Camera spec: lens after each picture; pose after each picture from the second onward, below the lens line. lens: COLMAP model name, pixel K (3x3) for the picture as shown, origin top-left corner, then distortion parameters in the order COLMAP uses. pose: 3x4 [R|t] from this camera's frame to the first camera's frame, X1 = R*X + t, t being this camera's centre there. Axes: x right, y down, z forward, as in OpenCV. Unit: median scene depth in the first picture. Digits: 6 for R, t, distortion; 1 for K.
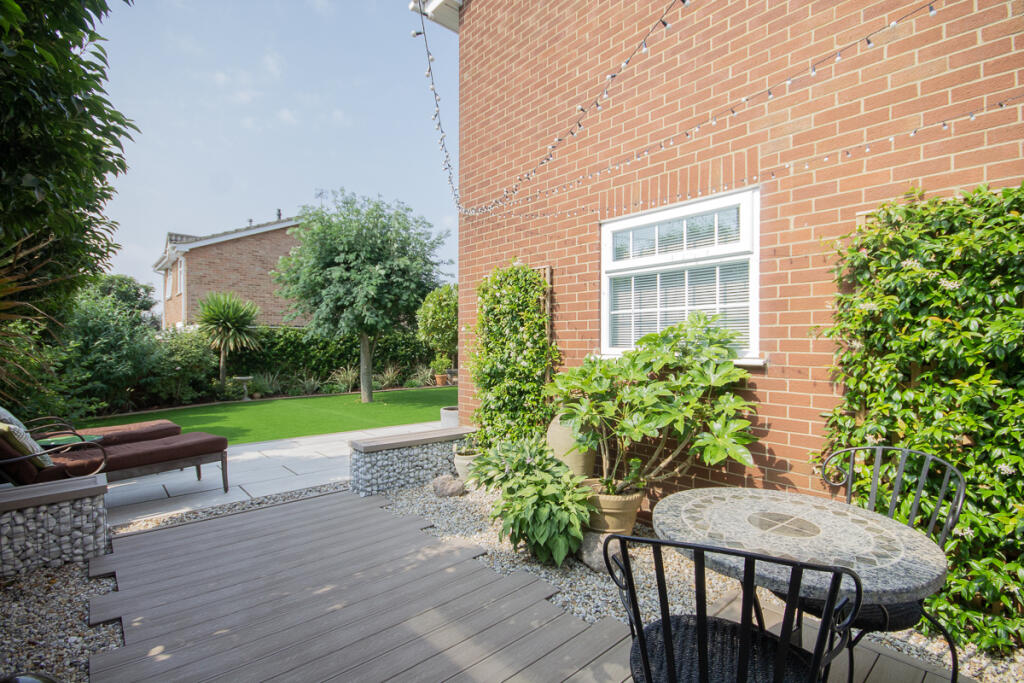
lens RADIAL K [[466.8, 0, 512.0], [0, 466.8, 341.5], [0, 0, 1]] dist [0.000136, 0.000149]
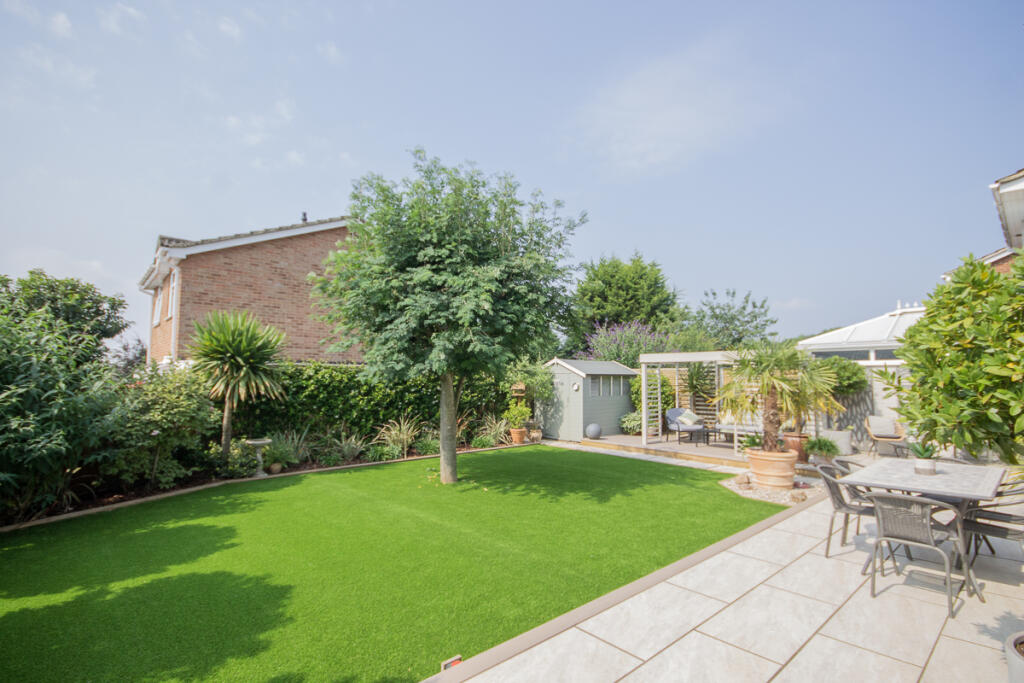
lens RADIAL K [[479.6, 0, 512.0], [0, 479.6, 341.5], [0, 0, 1]] dist [0.004169, -0.000468]
pose [[0.999962, 0.002537, -0.008324, -0.214741], [-0.003145, 0.997263, -0.073870, -0.013802], [0.008113, 0.073893, 0.997233, 0.323460]]
